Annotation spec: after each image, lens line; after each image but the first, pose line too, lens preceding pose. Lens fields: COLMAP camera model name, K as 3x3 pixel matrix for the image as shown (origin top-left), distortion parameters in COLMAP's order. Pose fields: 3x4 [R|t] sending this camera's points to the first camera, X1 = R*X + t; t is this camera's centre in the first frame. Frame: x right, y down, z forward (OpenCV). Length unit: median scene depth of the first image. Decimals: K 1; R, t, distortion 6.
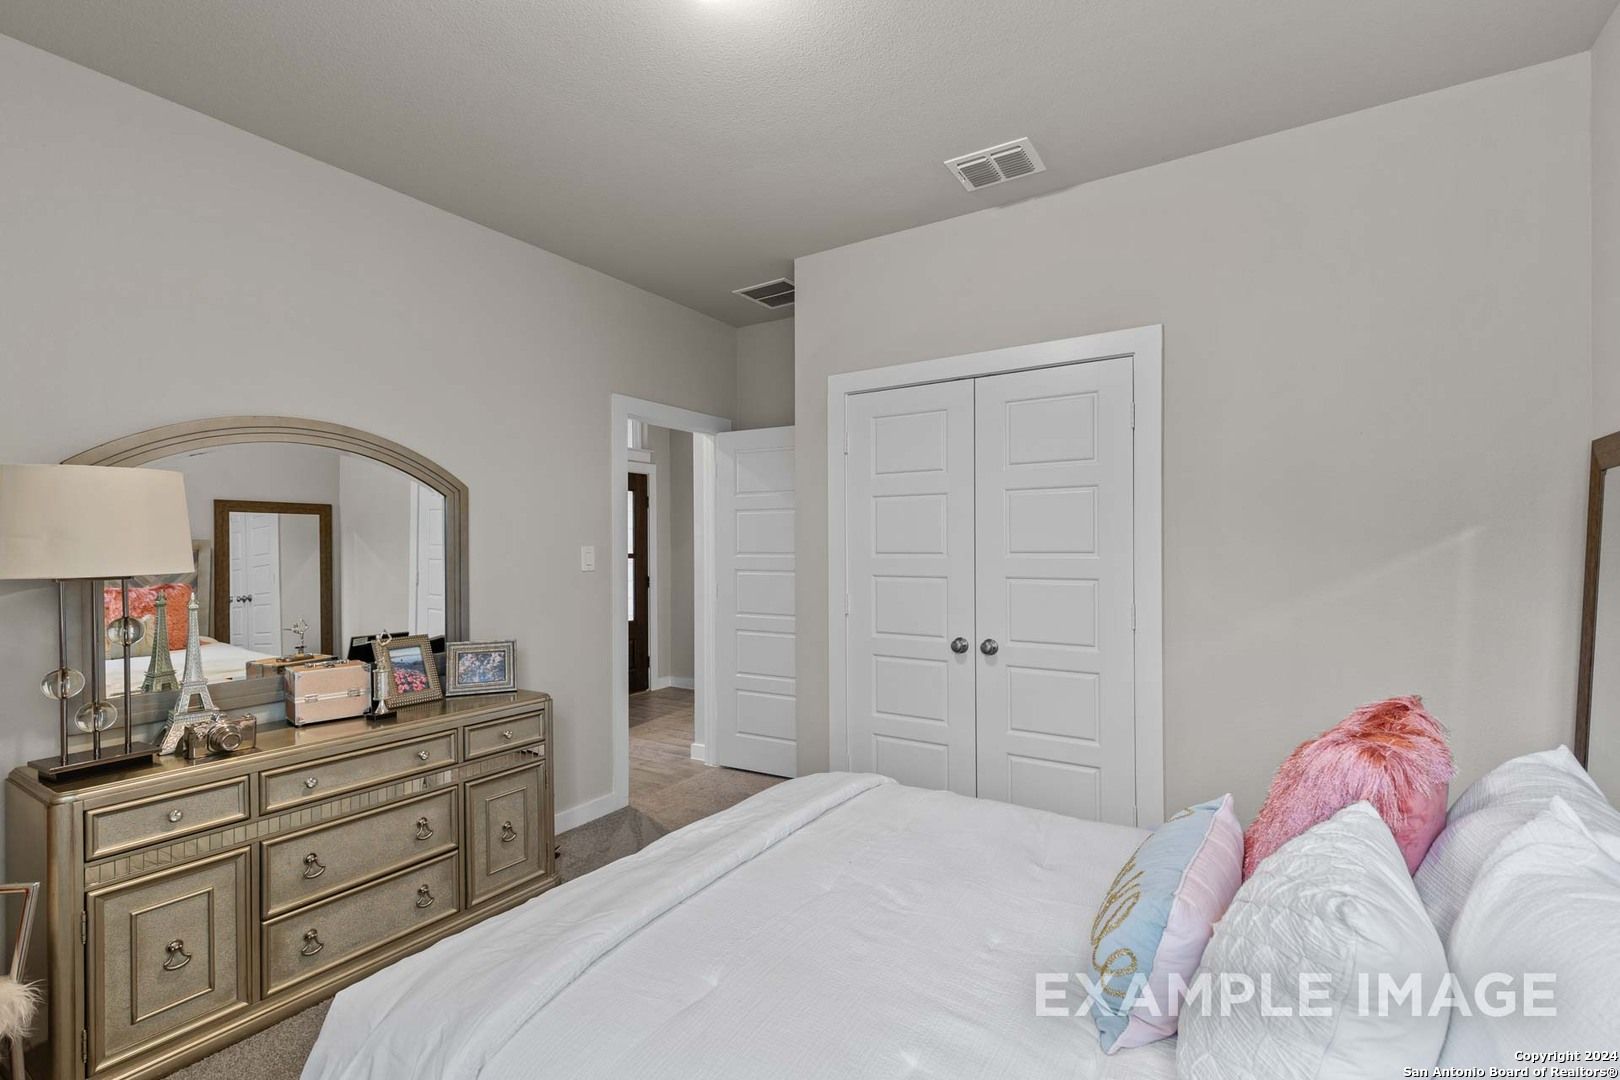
lens RADIAL K [[720.7, 0, 816.6], [0, 720.7, 549.9], [0, 0, 1]] dist [0.001098, -0.008520]
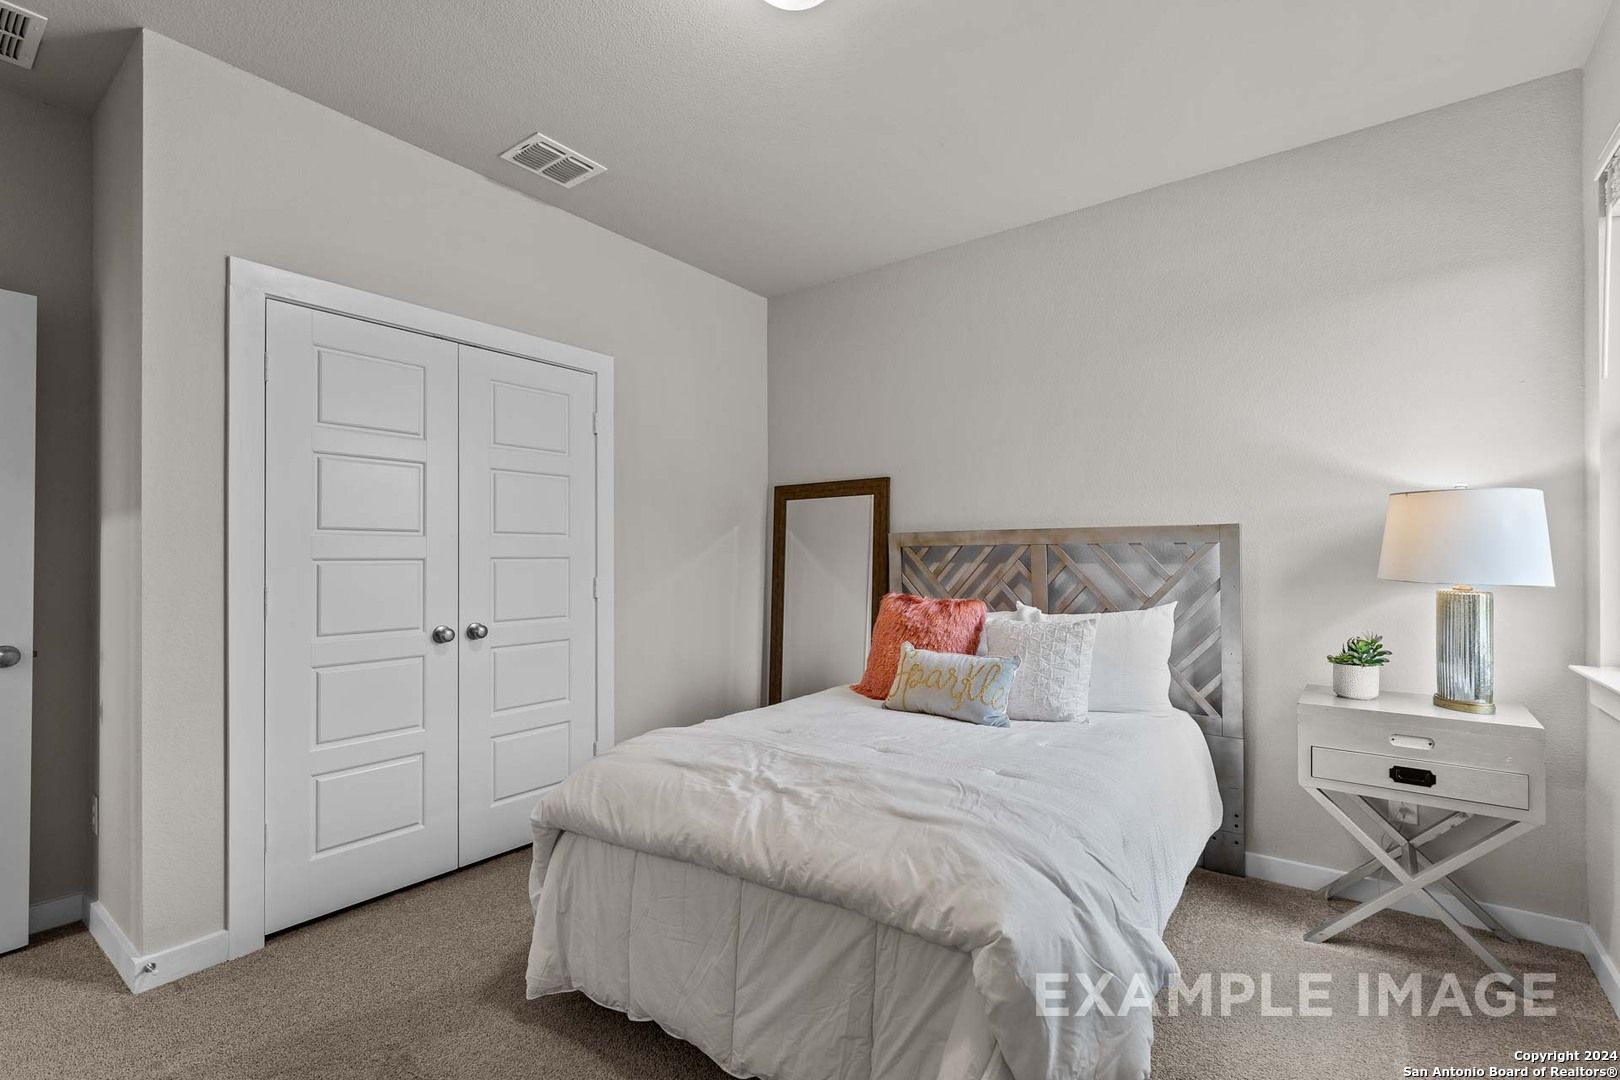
lens RADIAL K [[720.6, 0, 820.3], [0, 720.6, 557.4], [0, 0, 1]] dist [0.001908, -0.008808]
pose [[0.067962, 0.004800, 0.997676, -0.695555], [0.004385, 0.999977, -0.005110, 0.045190], [-0.997678, 0.004722, 0.067939, 0.494473]]
